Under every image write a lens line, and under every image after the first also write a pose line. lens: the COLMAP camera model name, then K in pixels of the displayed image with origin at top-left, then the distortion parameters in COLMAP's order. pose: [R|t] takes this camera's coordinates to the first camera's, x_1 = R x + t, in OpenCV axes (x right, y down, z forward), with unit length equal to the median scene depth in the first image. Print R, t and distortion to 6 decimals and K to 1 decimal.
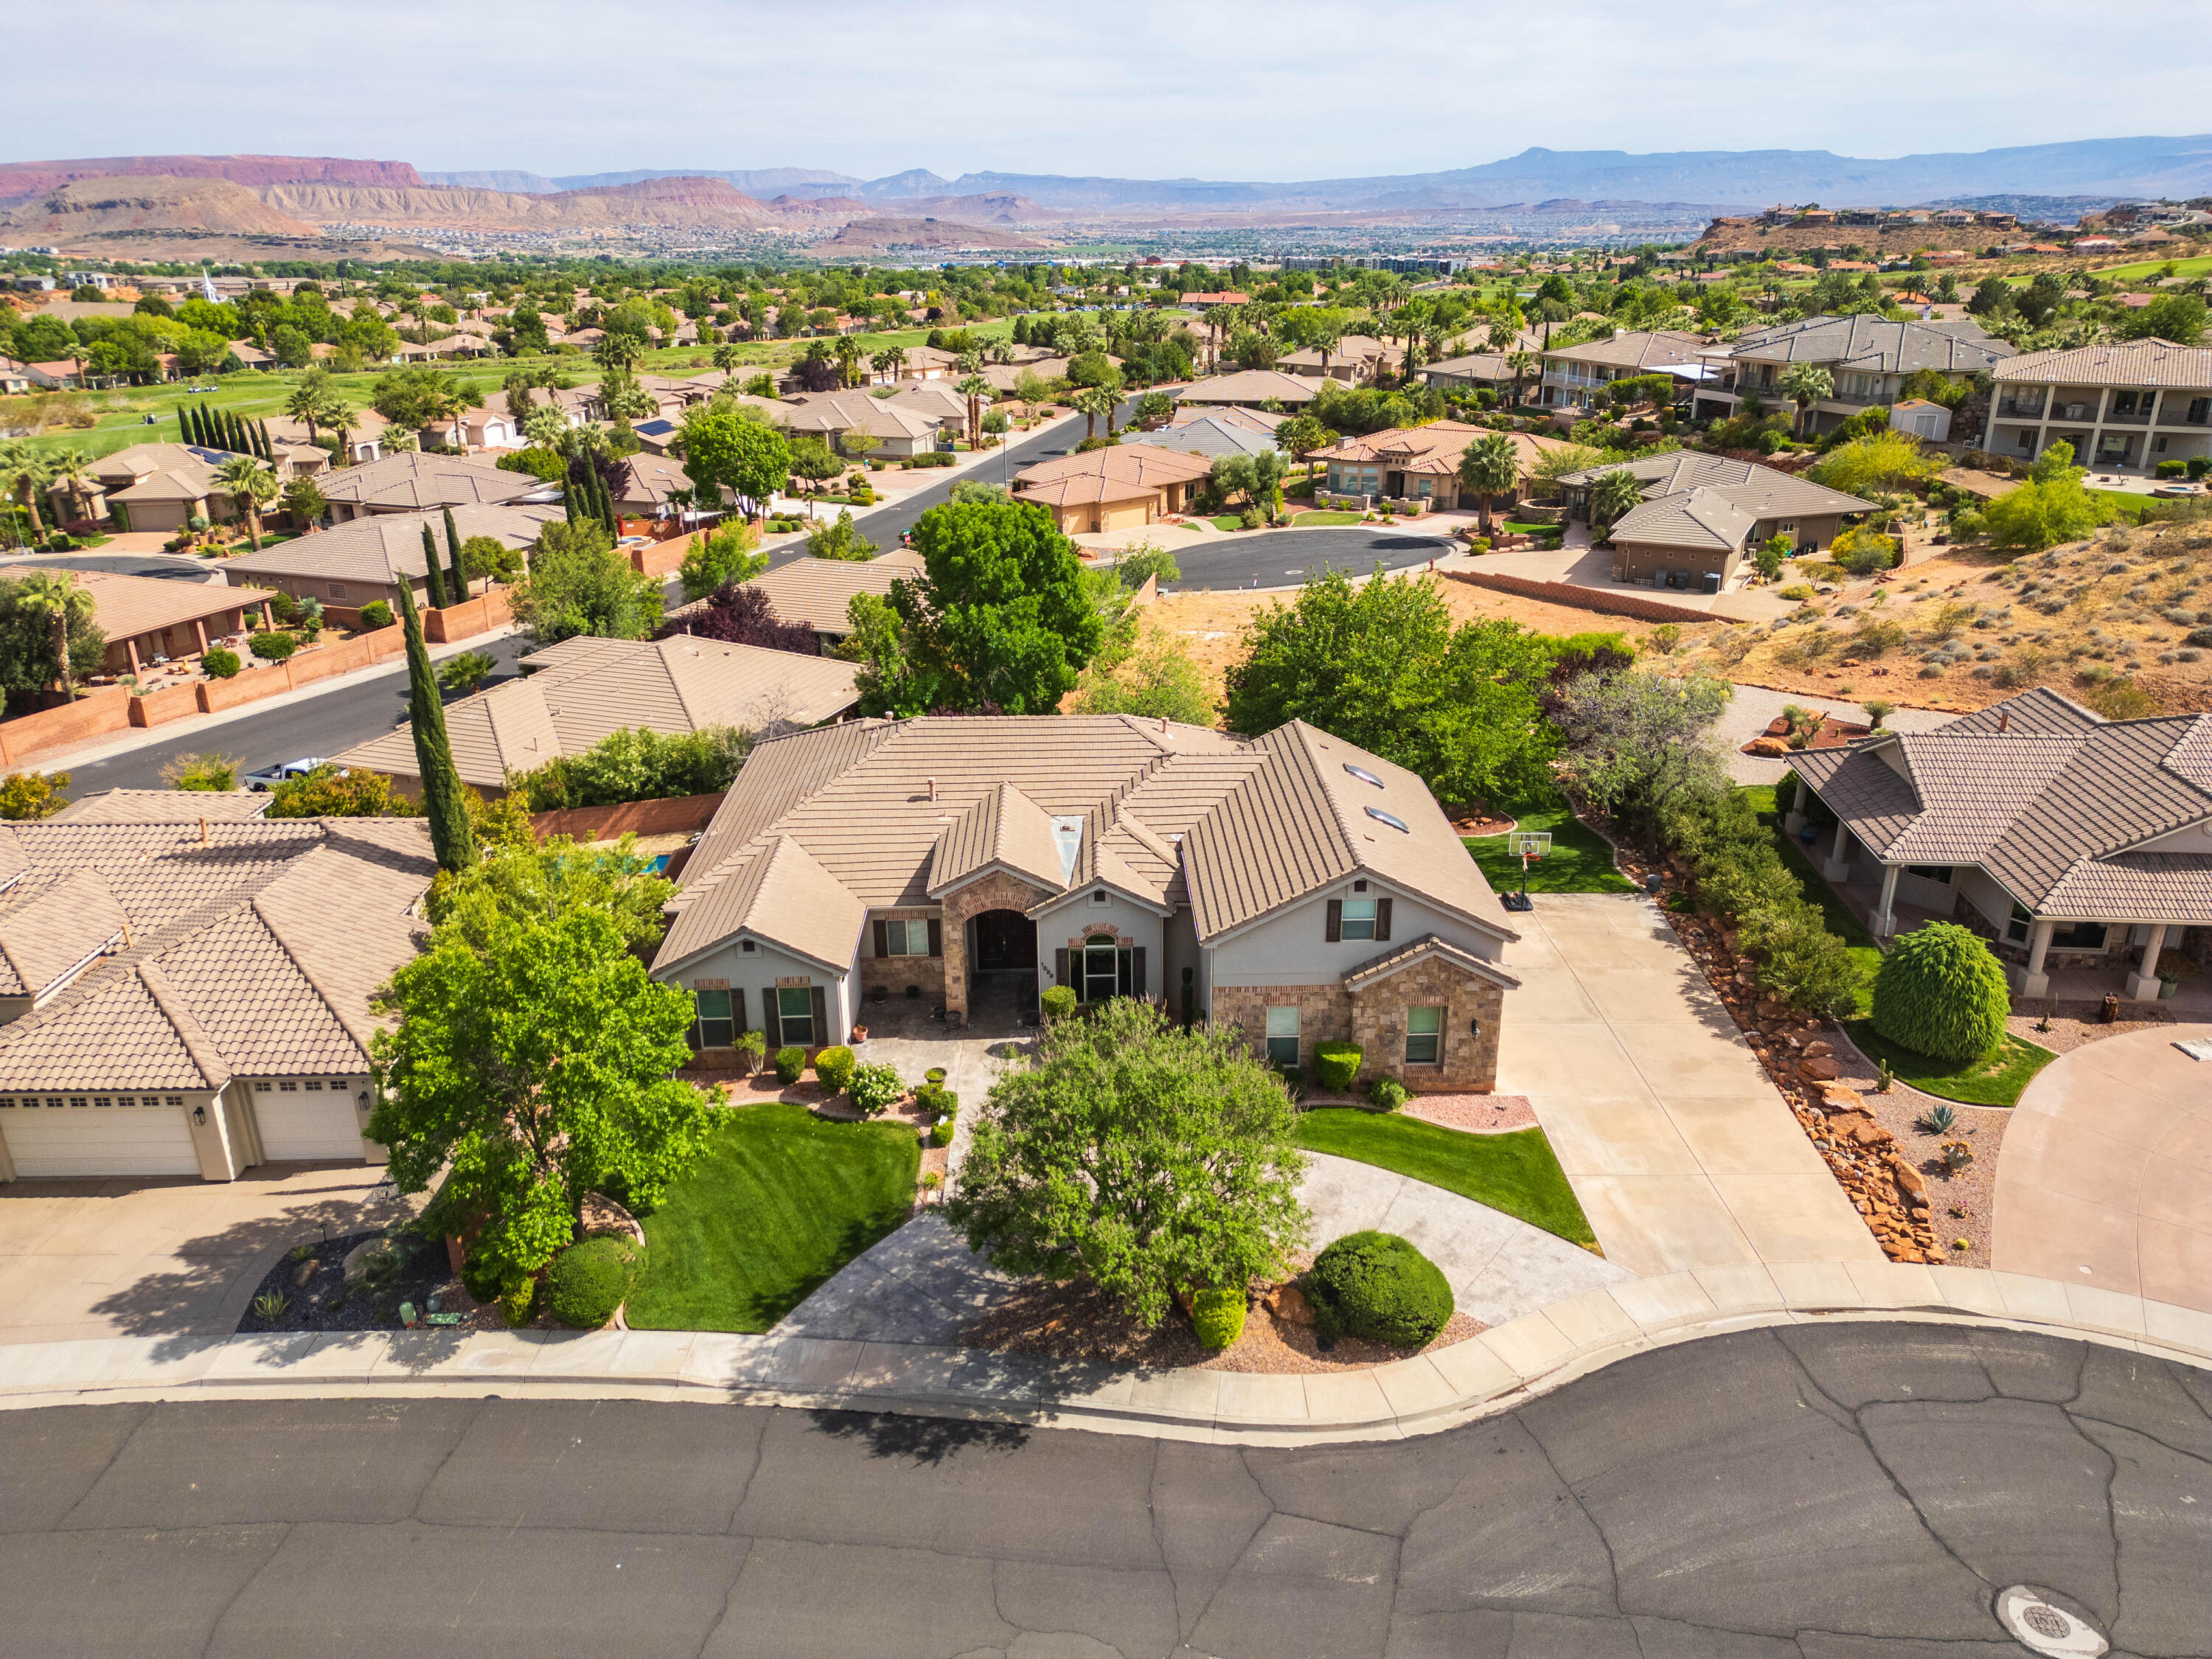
lens RADIAL K [[1545.9, 0, 1106.0], [0, 1545.9, 829.5], [0, 0, 1]] dist [0.063826, -0.056872]
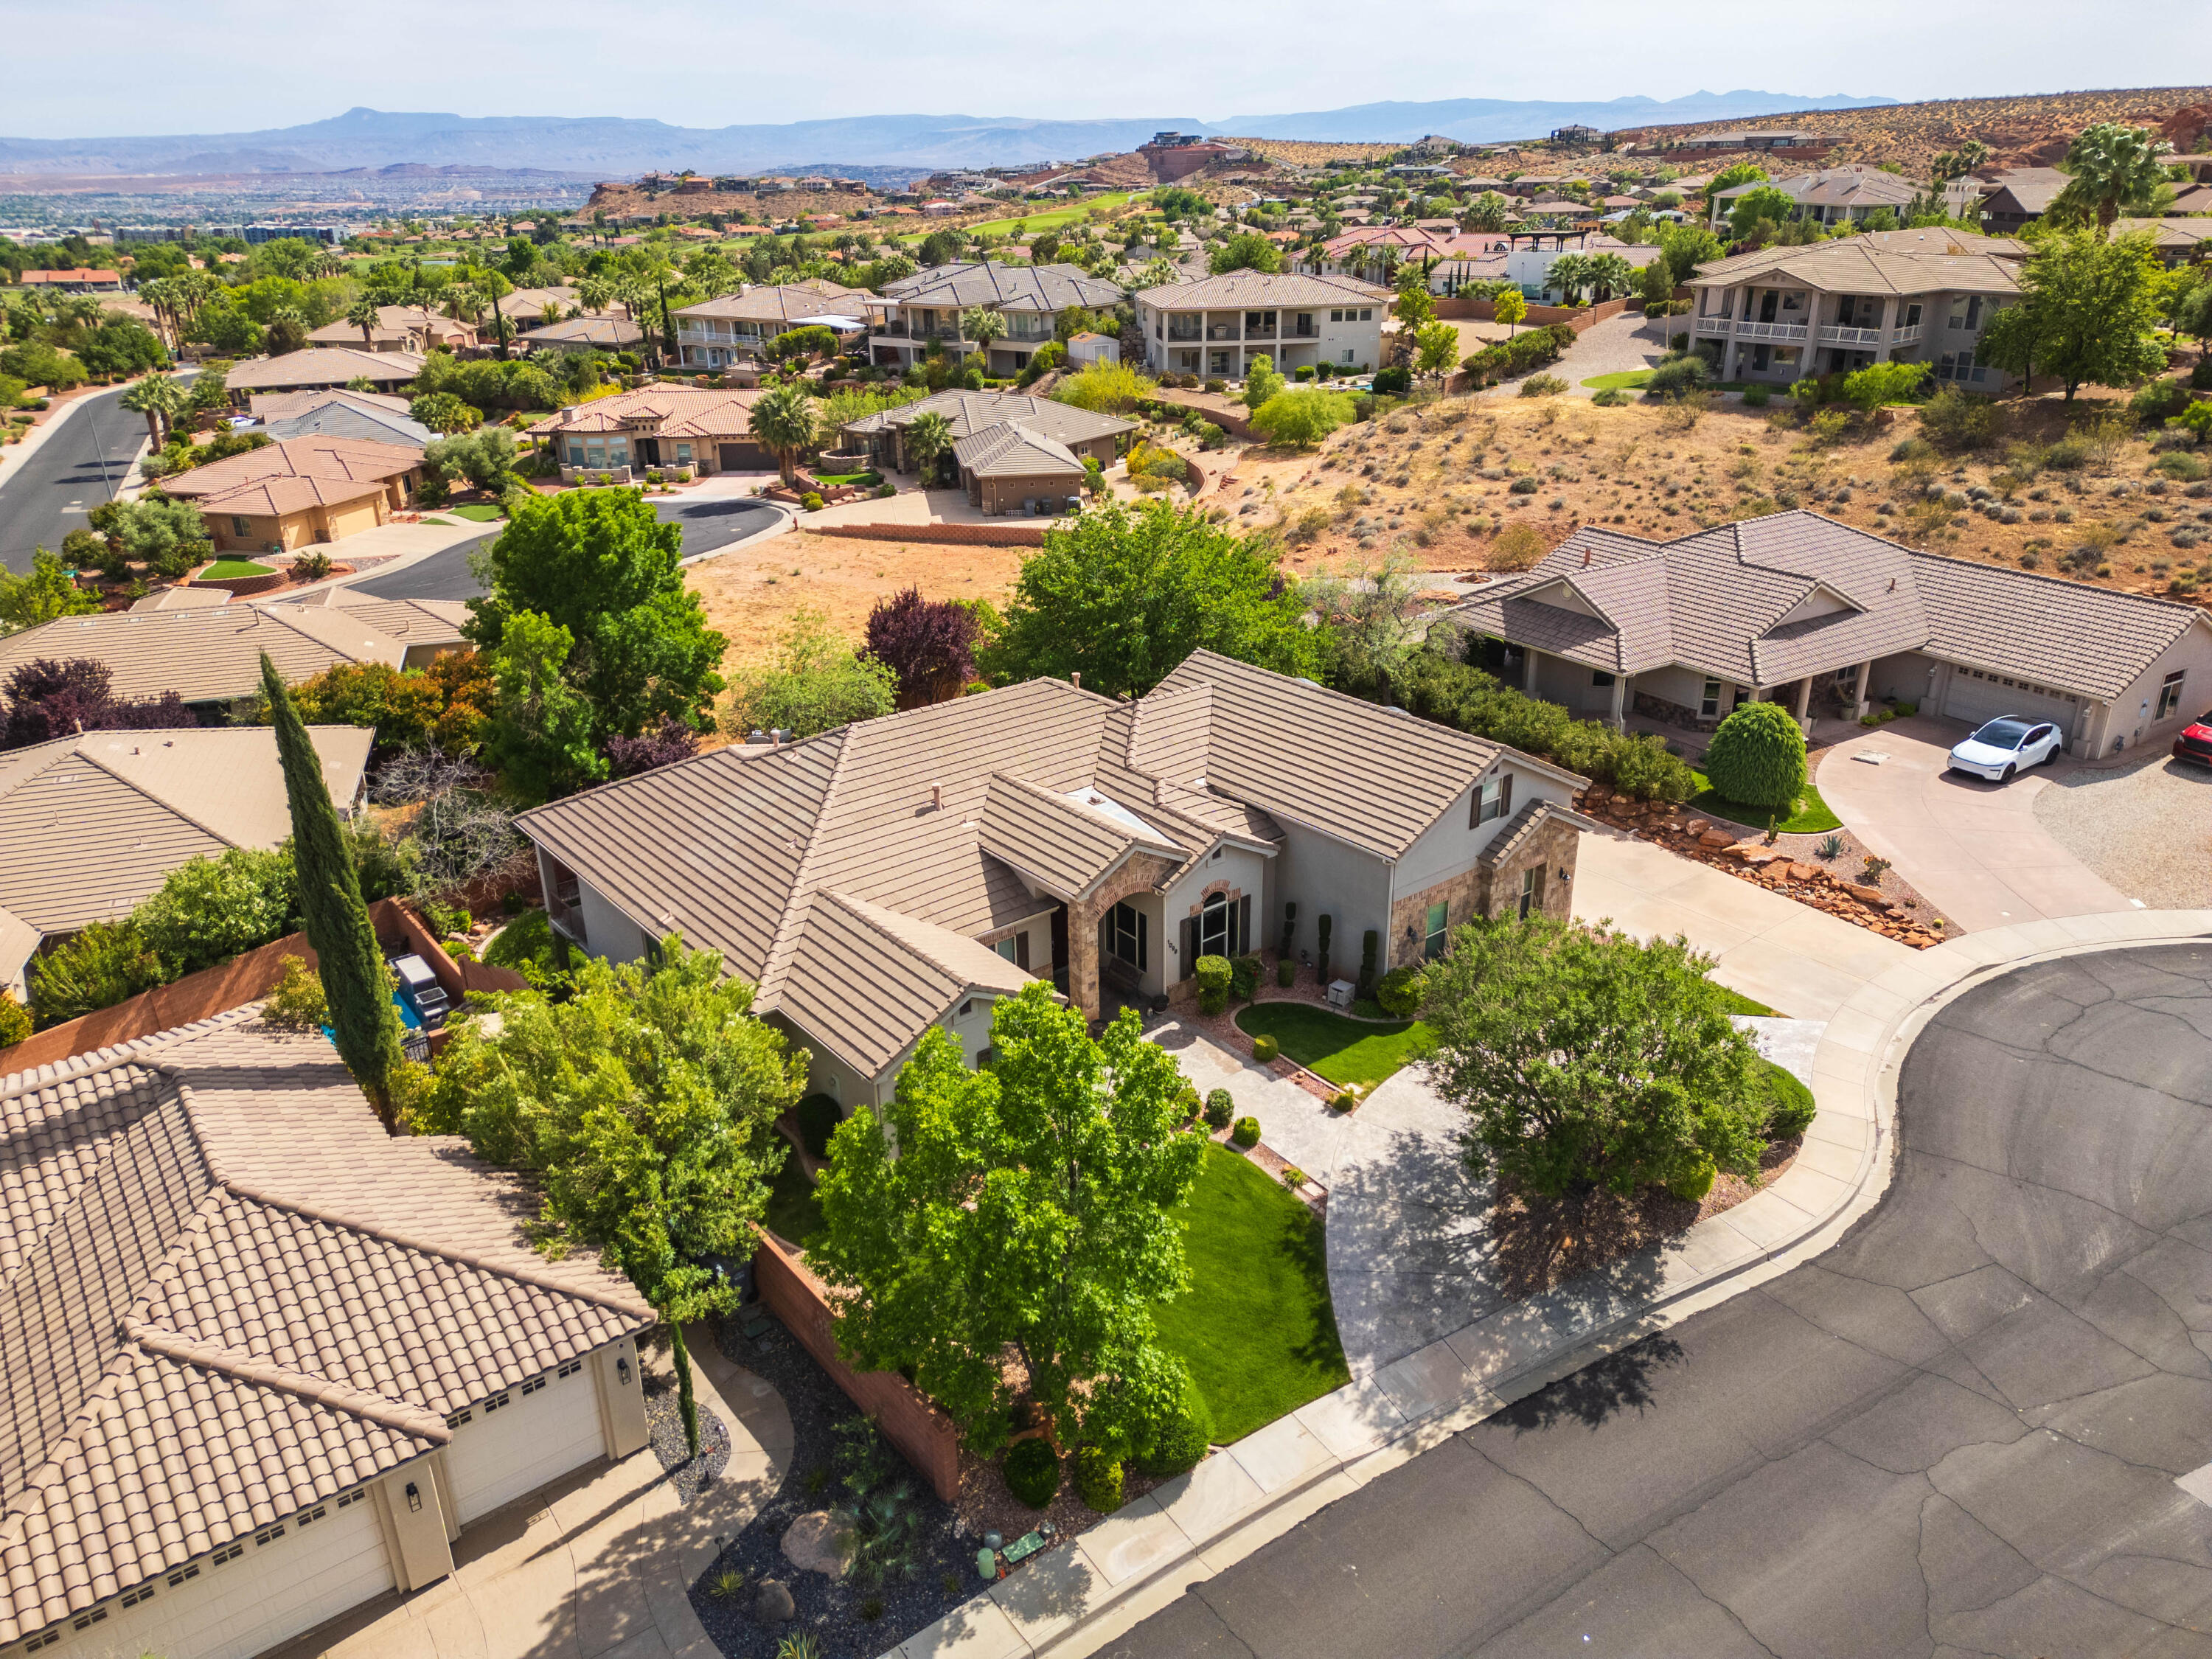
lens RADIAL K [[1550.5, 0, 1106.0], [0, 1550.5, 829.5], [0, 0, 1]] dist [0.050861, -0.033442]
pose [[0.793925, -0.239899, 0.558687, -0.207342], [0.229986, 0.969088, 0.089301, -0.025007], [-0.562840, 0.057592, 0.824557, 0.091260]]
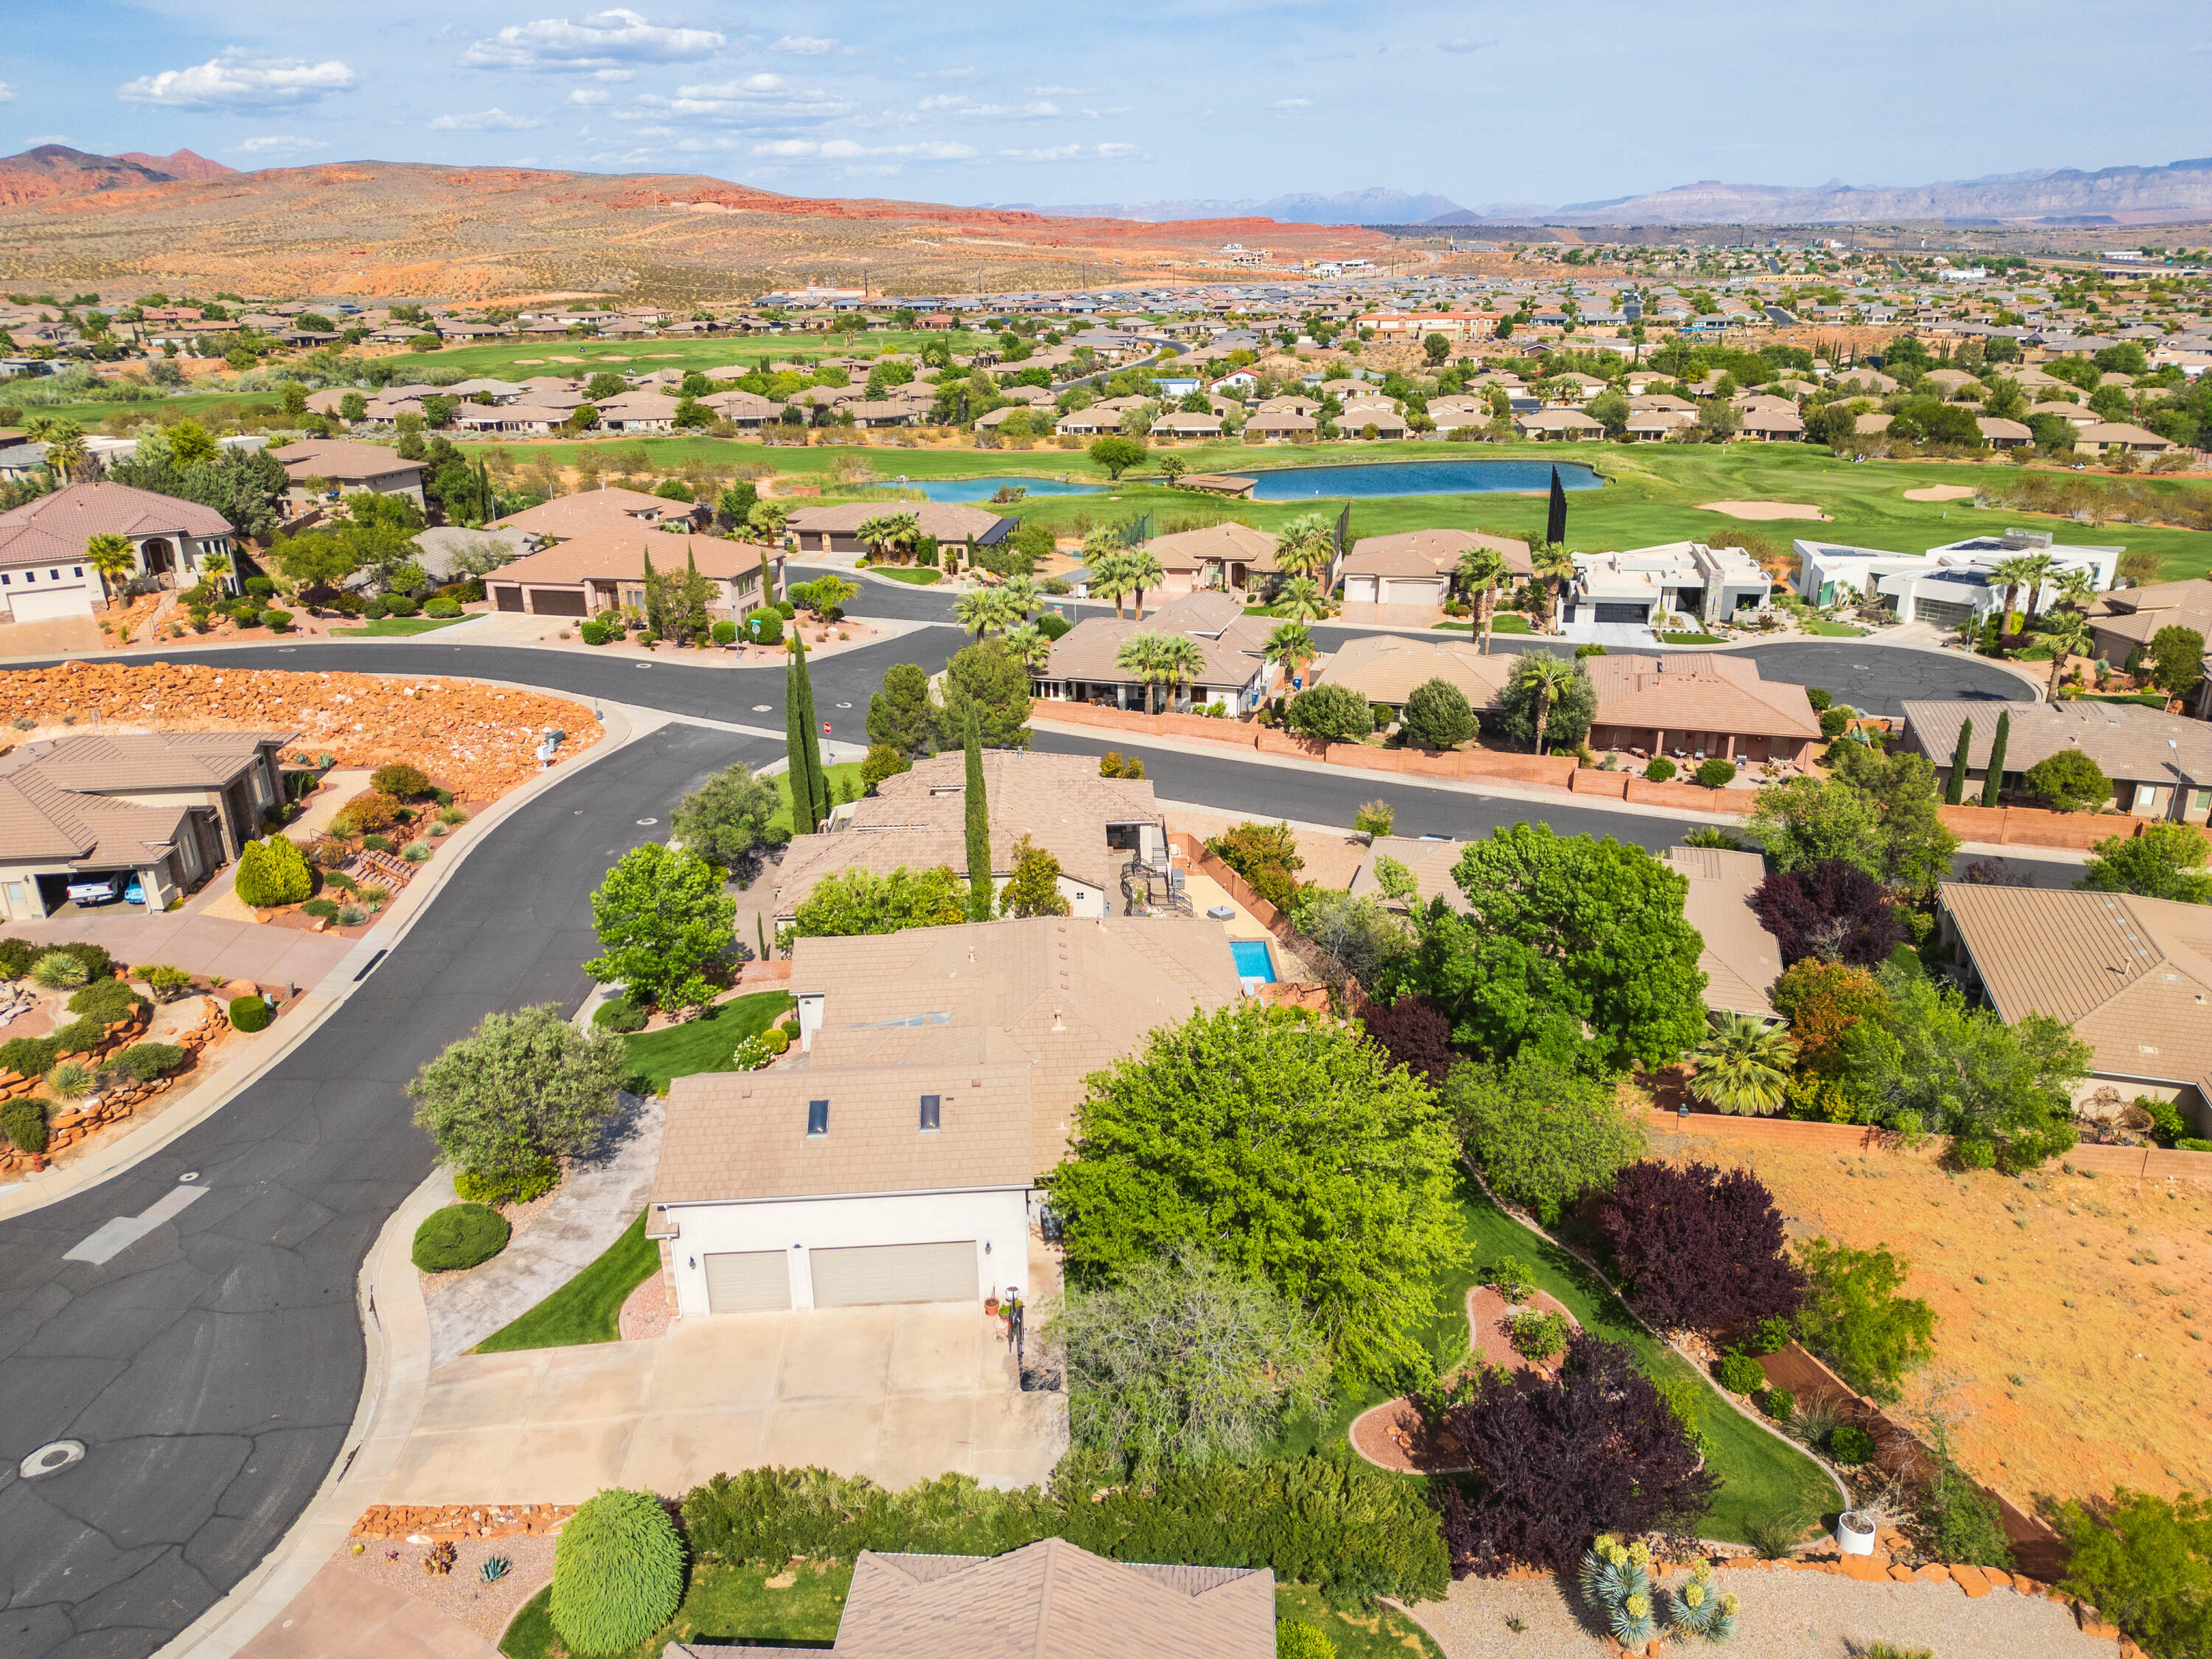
lens RADIAL K [[1550.5, 0, 1106.0], [0, 1550.5, 829.5], [0, 0, 1]] dist [0.050861, -0.033442]
pose [[0.031326, 0.355107, -0.934301, 0.431565], [-0.357822, 0.876790, 0.321251, -0.231767], [0.933264, 0.324250, 0.154532, 0.339621]]
